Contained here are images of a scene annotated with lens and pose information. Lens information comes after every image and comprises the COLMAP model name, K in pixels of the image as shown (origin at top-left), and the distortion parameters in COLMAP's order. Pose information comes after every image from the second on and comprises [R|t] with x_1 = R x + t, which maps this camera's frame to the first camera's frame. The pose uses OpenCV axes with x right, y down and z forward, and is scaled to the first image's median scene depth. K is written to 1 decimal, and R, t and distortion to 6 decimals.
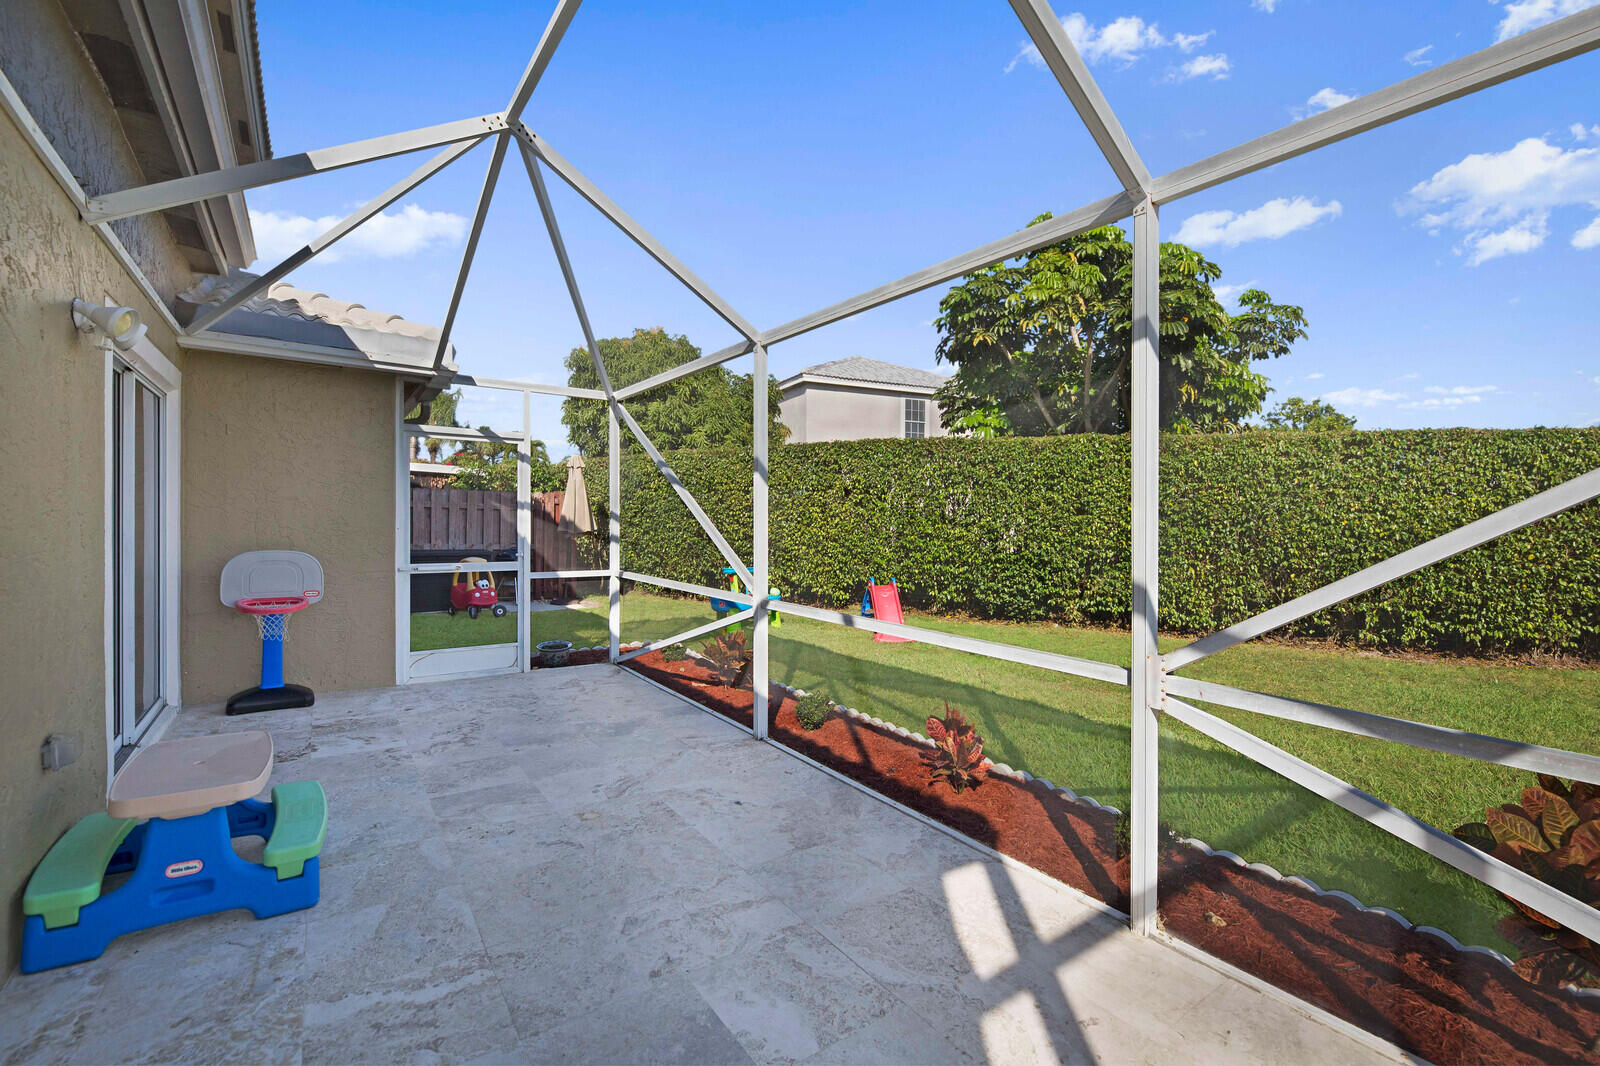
lens RADIAL K [[680.2, 0, 800.0], [0, 680.2, 533.0], [0, 0, 1]] dist [-0.000181, -0.000001]
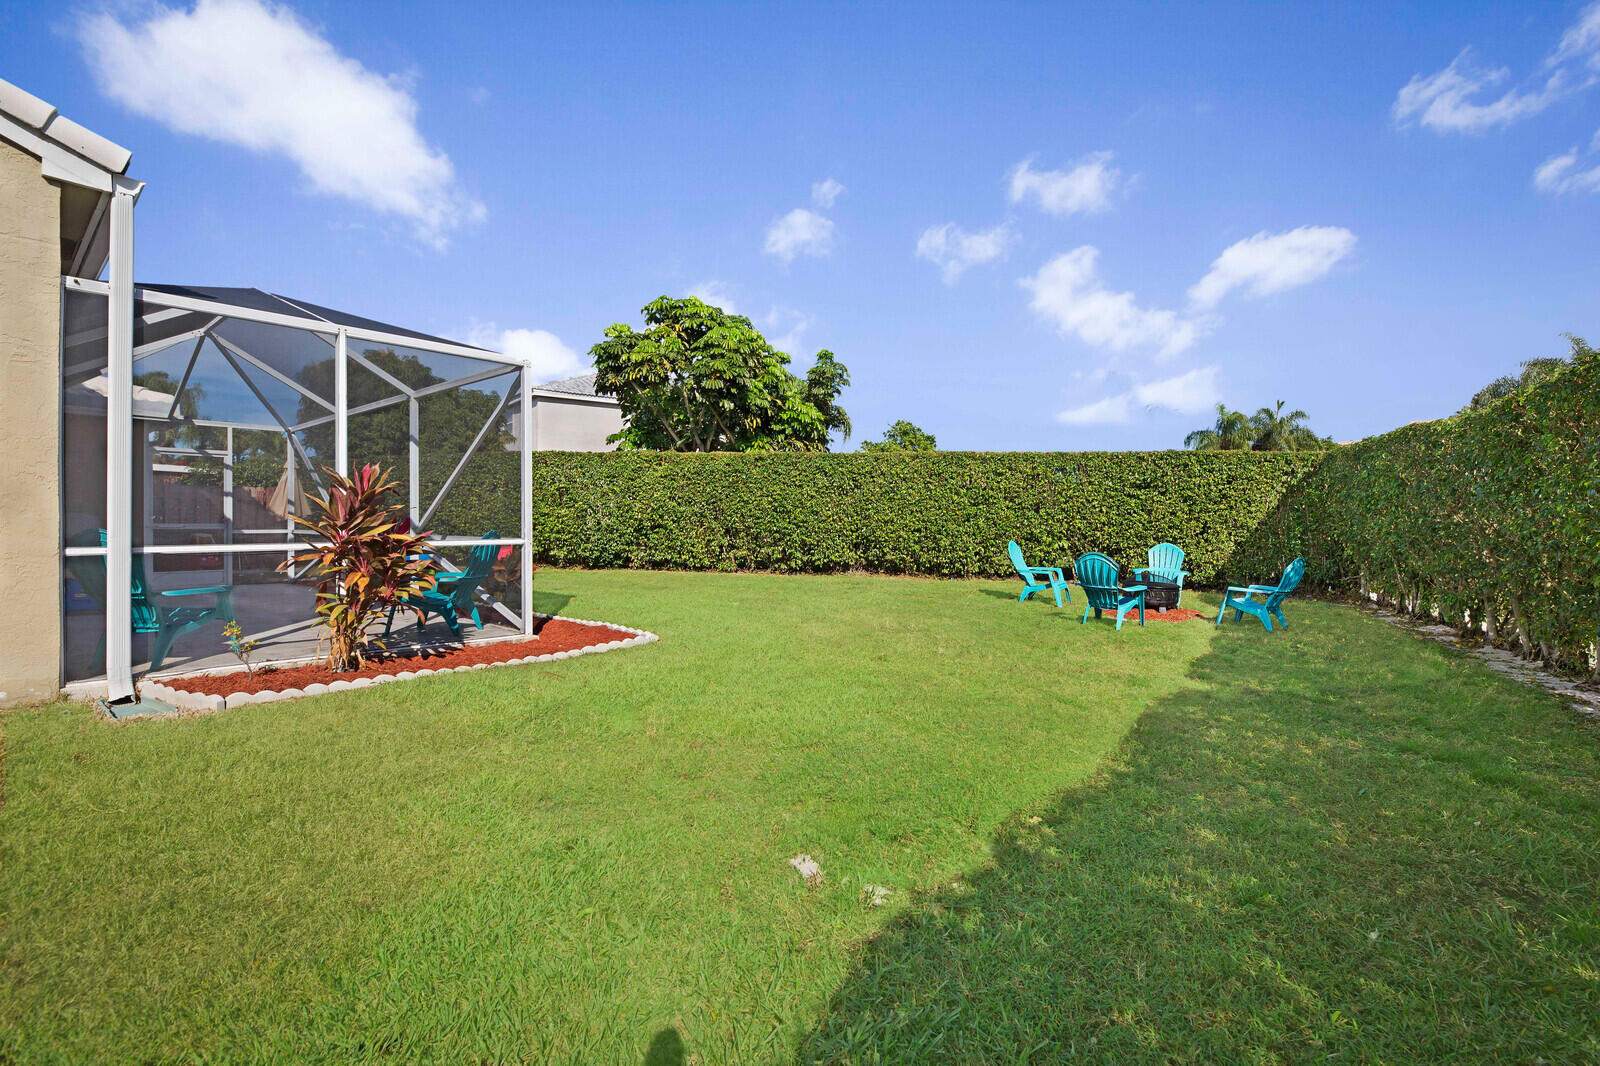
lens RADIAL K [[723.6, 0, 801.9], [0, 723.6, 520.0], [0, 0, 1]] dist [0.001356, 0.000050]
pose [[0.976809, -0.009710, 0.213894, 0.375212], [0.013434, 0.999782, -0.015968, 0.046332], [-0.213692, 0.018471, 0.976726, -0.674235]]
